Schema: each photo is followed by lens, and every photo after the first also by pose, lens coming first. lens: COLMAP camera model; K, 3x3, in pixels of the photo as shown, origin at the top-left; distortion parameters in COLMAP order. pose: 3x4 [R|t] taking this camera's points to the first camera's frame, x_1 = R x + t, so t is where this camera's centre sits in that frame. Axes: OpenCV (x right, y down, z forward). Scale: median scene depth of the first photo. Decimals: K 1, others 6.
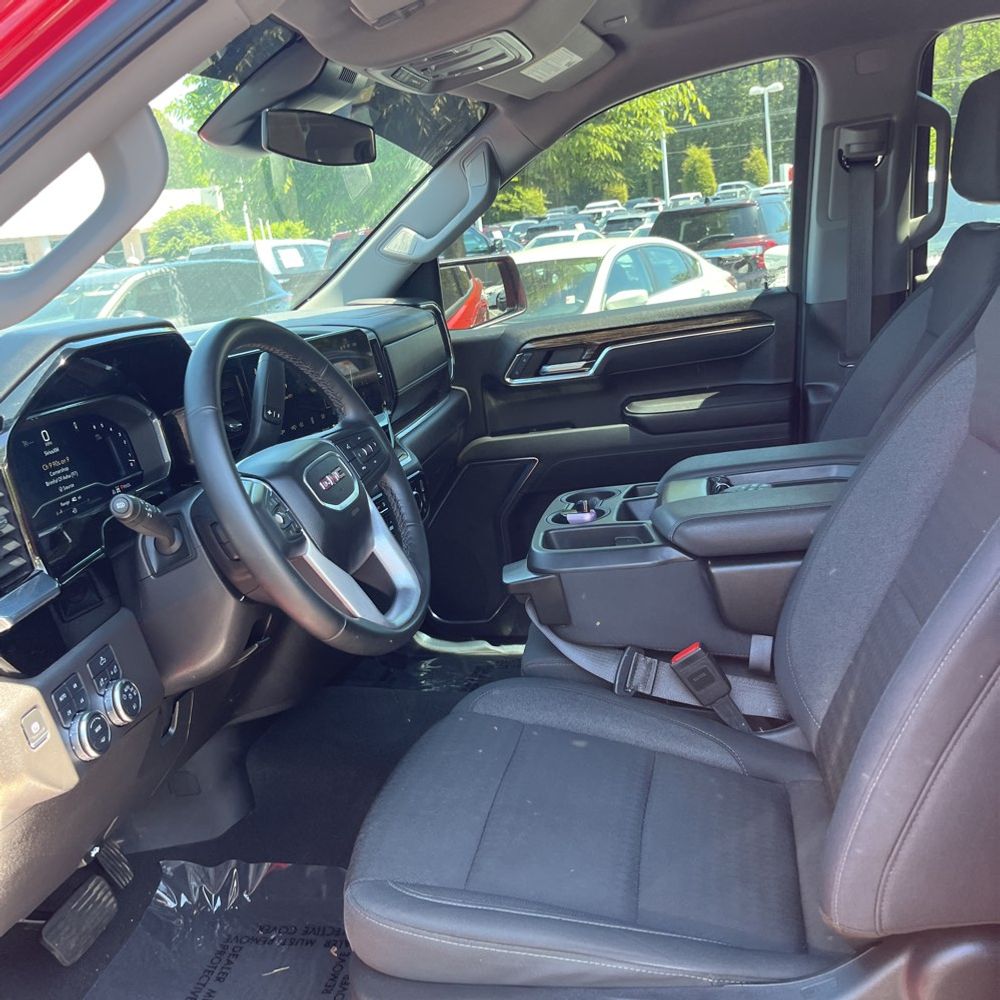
lens RADIAL K [[988.5, 0, 483.2], [0, 988.5, 513.8], [0, 0, 1]] dist [0.026156, -0.025268]
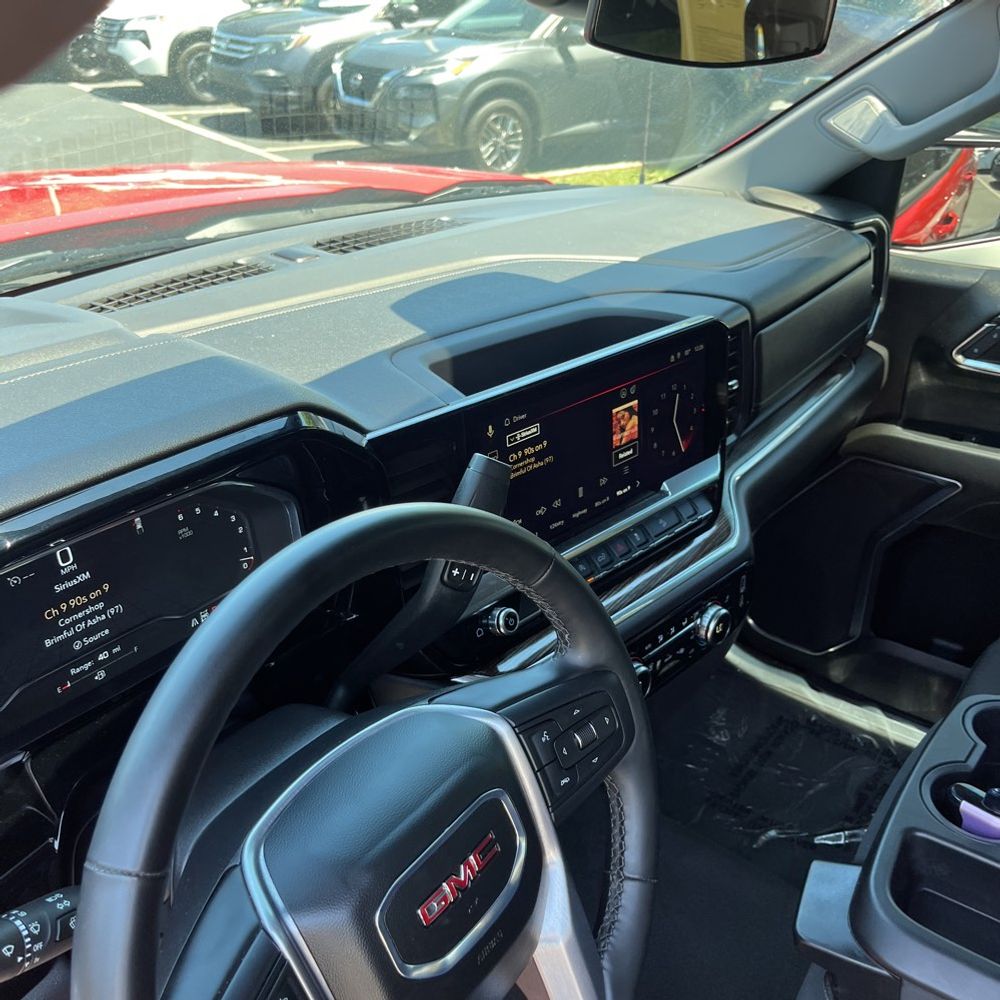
lens RADIAL K [[992.9, 0, 498.8], [0, 992.9, 531.8], [0, 0, 1]] dist [0.056571, -0.076288]
pose [[0.904497, 0.307836, -0.295165, -0.035267], [-0.222659, 0.931138, 0.288801, -0.289714], [0.363743, -0.195499, 0.910753, 0.505145]]
